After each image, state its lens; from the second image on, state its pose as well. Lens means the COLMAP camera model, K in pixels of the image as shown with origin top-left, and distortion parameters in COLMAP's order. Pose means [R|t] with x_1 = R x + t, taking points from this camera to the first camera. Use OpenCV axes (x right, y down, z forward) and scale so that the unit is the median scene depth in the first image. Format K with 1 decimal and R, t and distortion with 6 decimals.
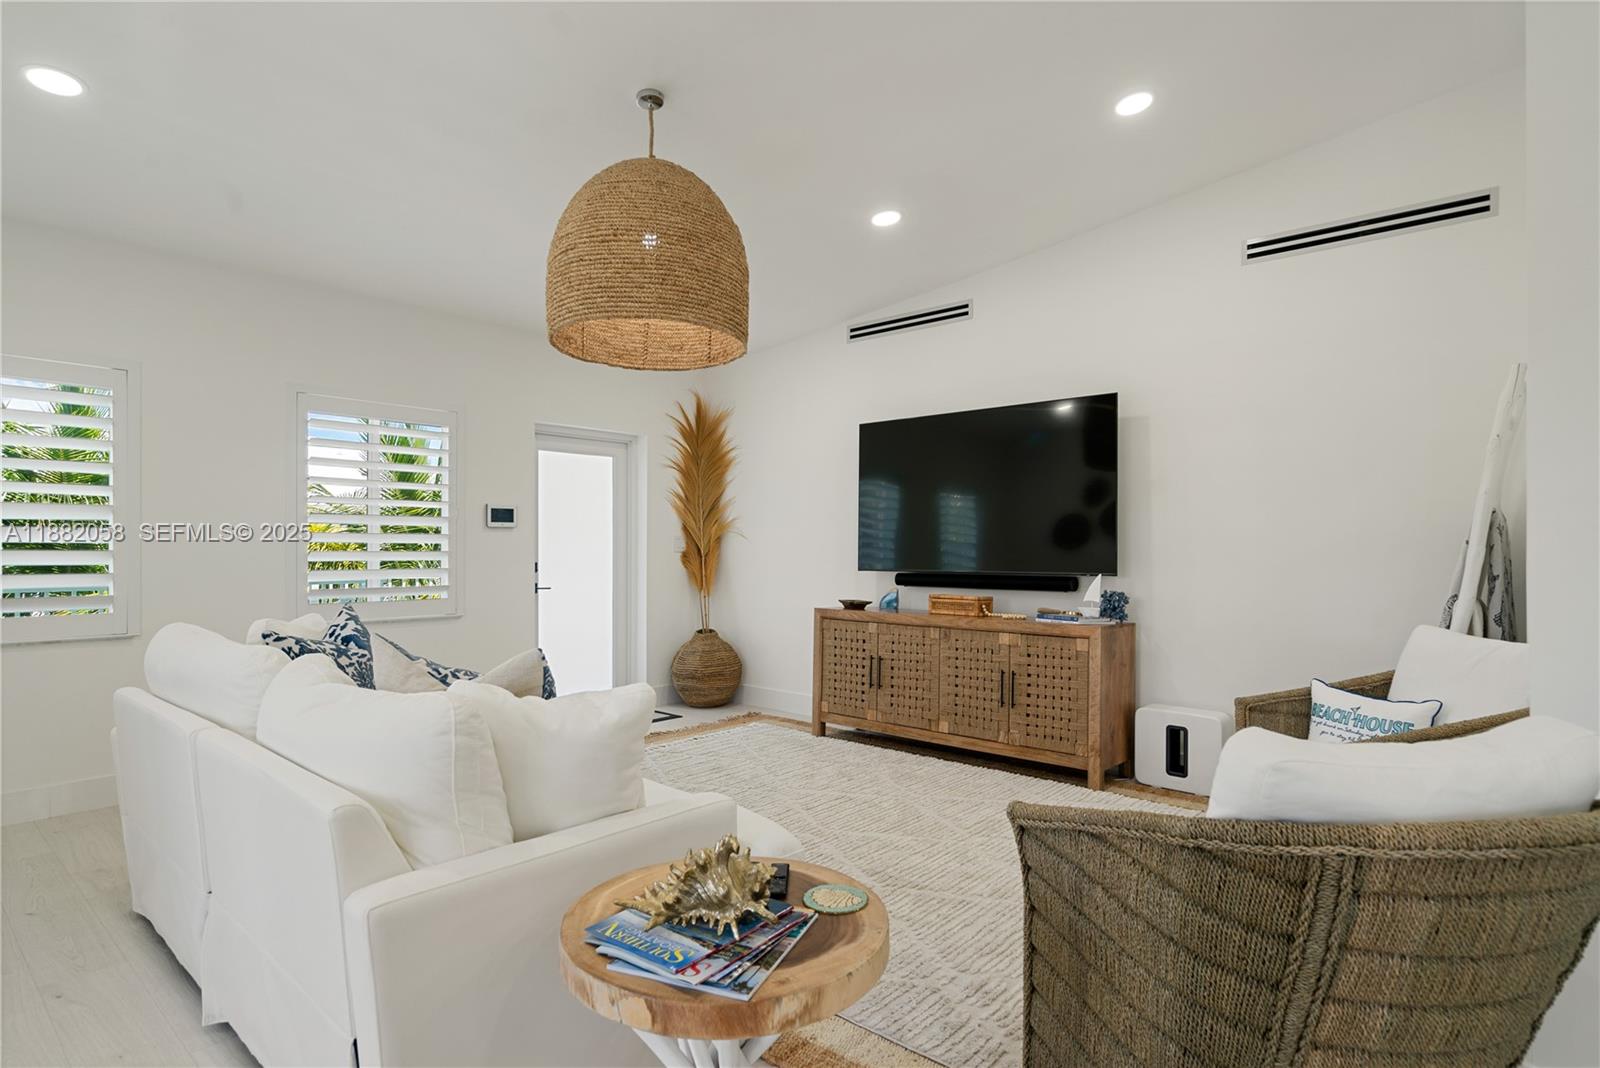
lens RADIAL K [[841.7, 0, 800.0], [0, 841.7, 545.4], [0, 0, 1]] dist [0.004448, 0.000712]
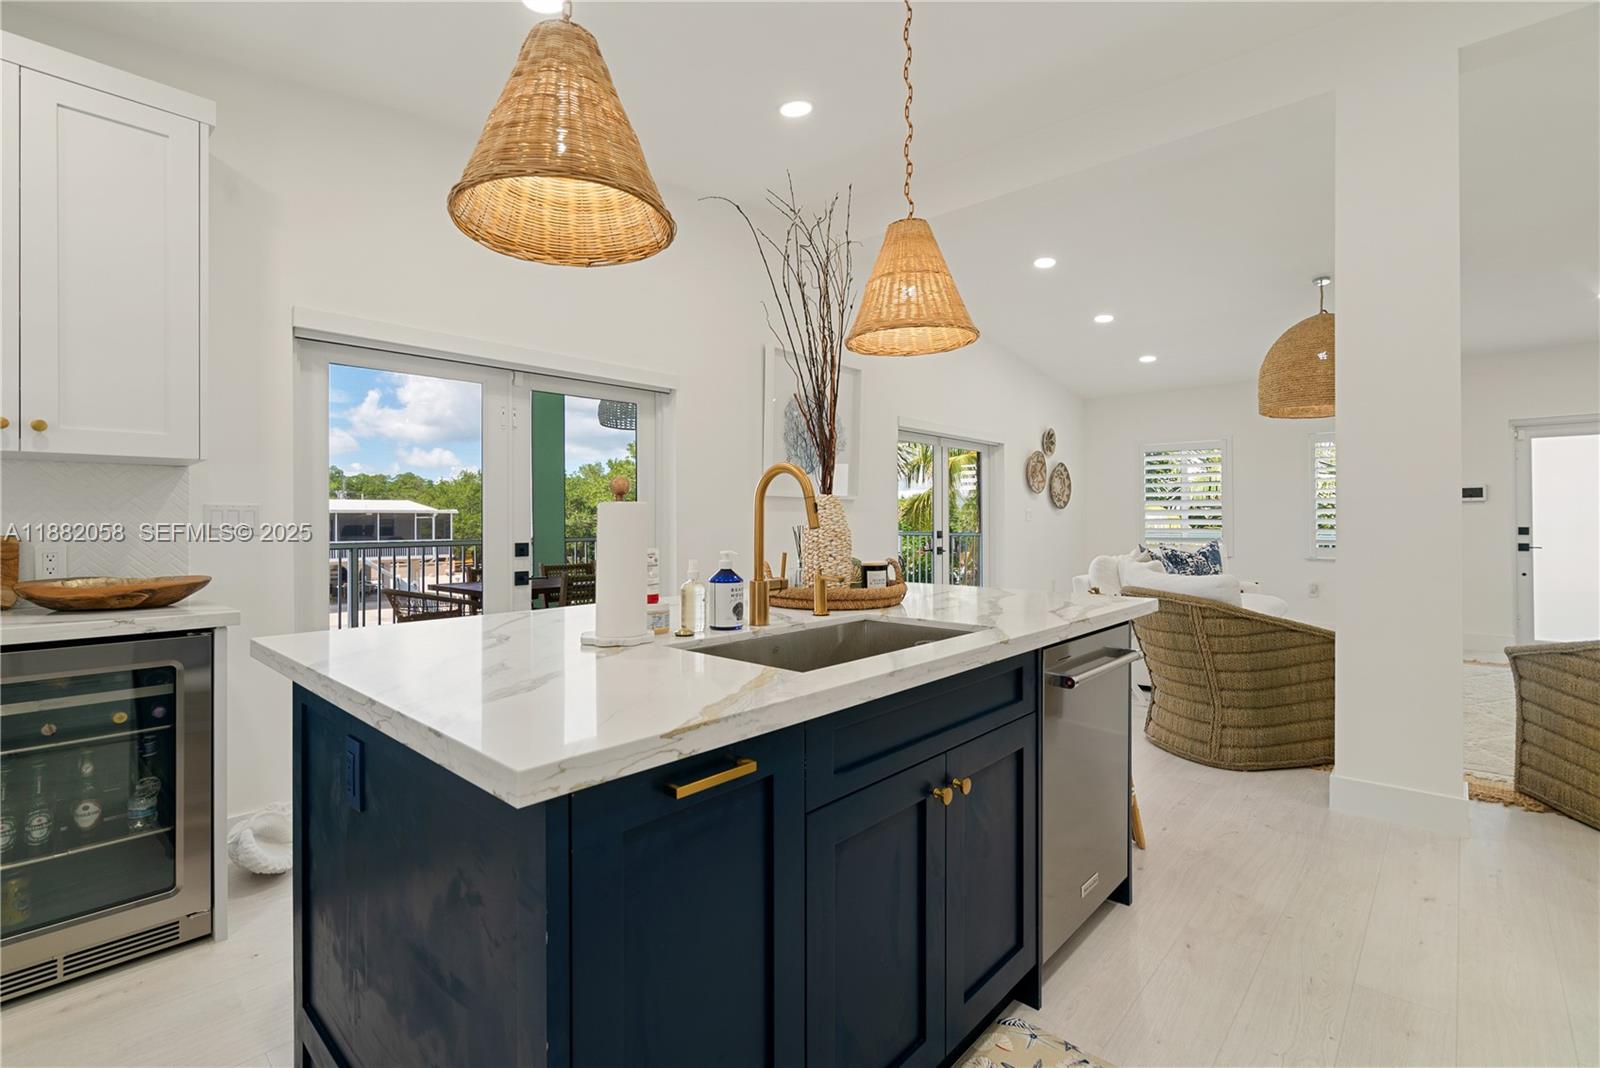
lens RADIAL K [[727.4, 0, 800.0], [0, 727.4, 534.0], [0, 0, 1]] dist [-0.003524, 0.000485]
pose [[-0.015037, 0.012790, -0.999805, 1.016845], [0.005379, 0.999905, 0.012710, 0.013188], [0.999872, -0.005187, -0.015105, -0.112850]]
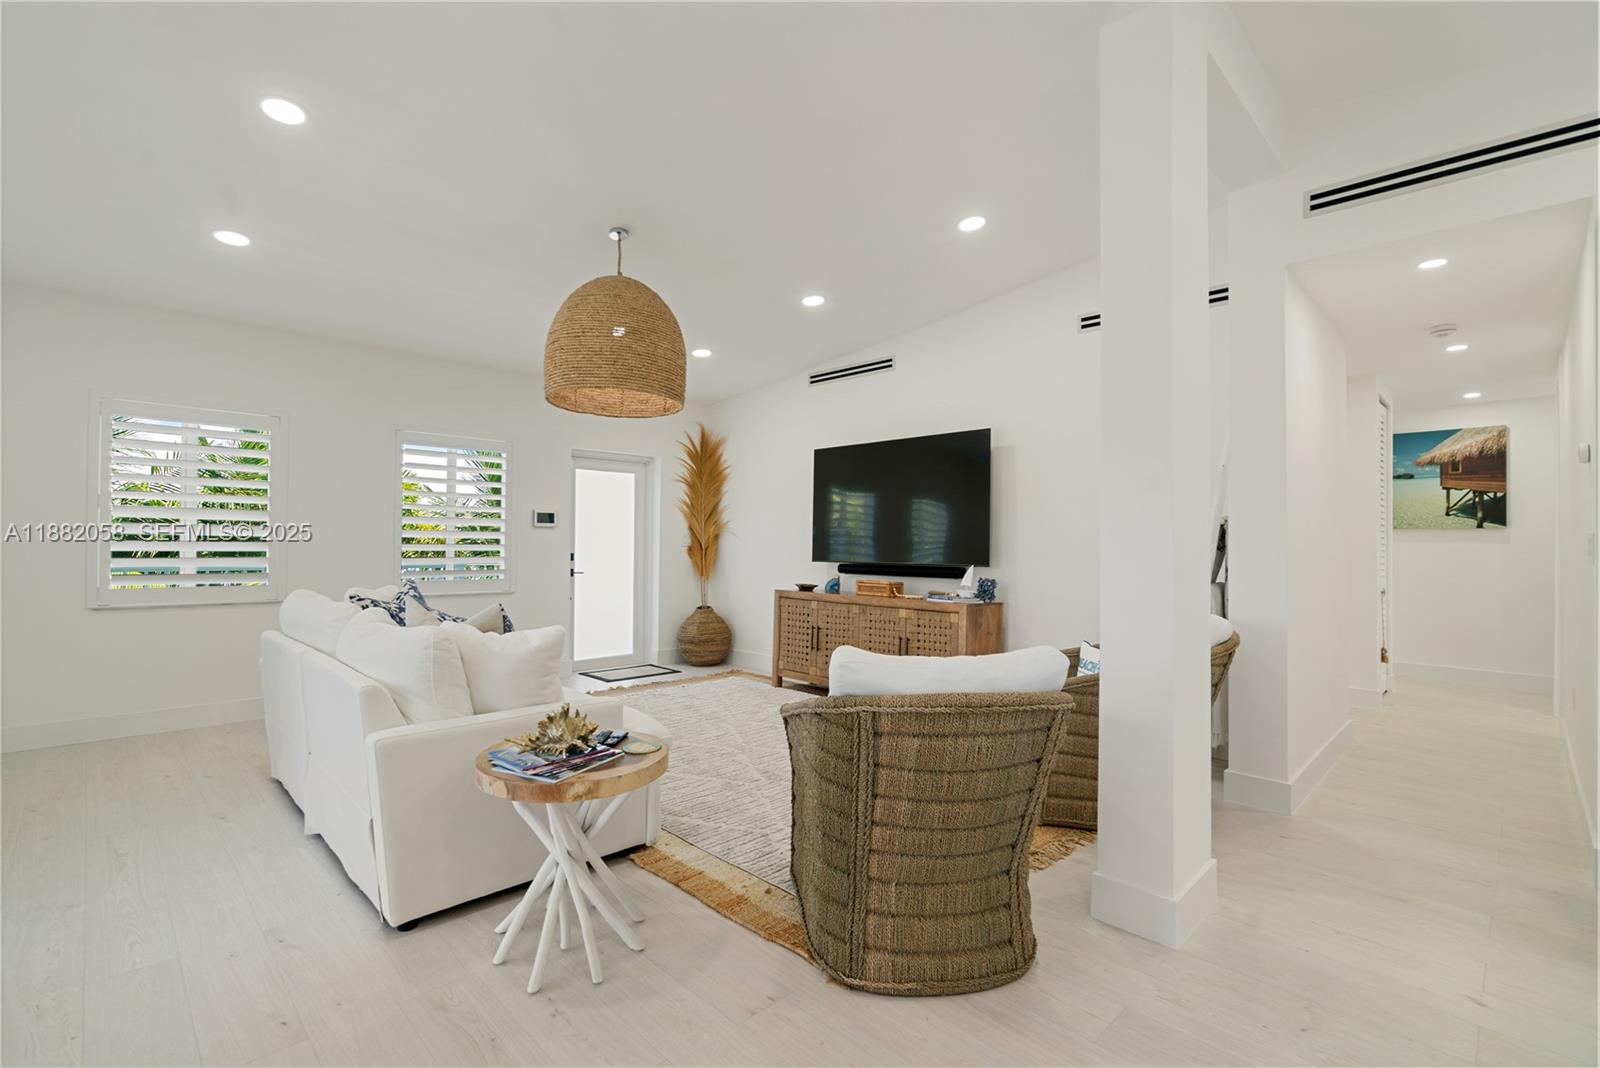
lens RADIAL K [[727.4, 0, 800.0], [0, 727.4, 534.0], [0, 0, 1]] dist [-0.003524, 0.000485]
pose [[0.997627, 0.006713, -0.068526, 0.156424], [-0.007476, 0.999913, -0.010878, -0.000608], [0.068447, 0.011364, 0.997590, -0.155796]]
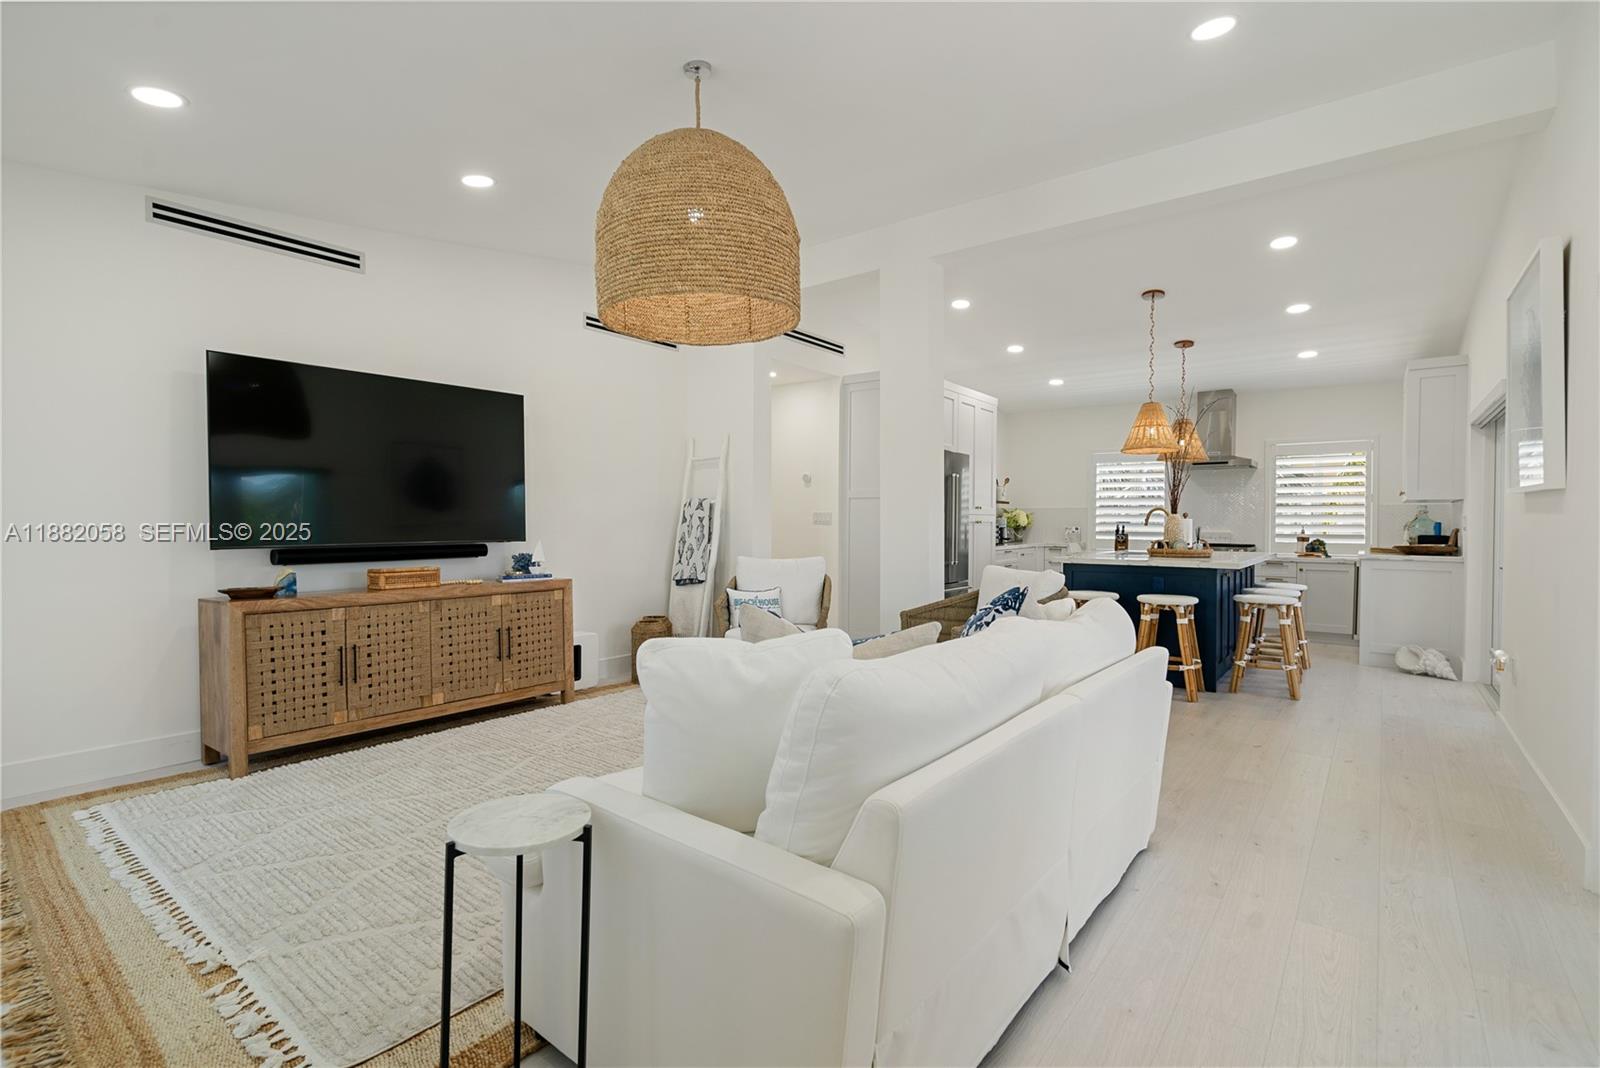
lens RADIAL K [[727.4, 0, 800.0], [0, 727.4, 534.0], [0, 0, 1]] dist [-0.003524, 0.000485]
pose [[-0.047977, -0.023800, 0.998565, -0.728096], [-0.007299, 0.999698, 0.023476, -0.002961], [-0.998822, -0.006162, -0.048136, 0.634085]]
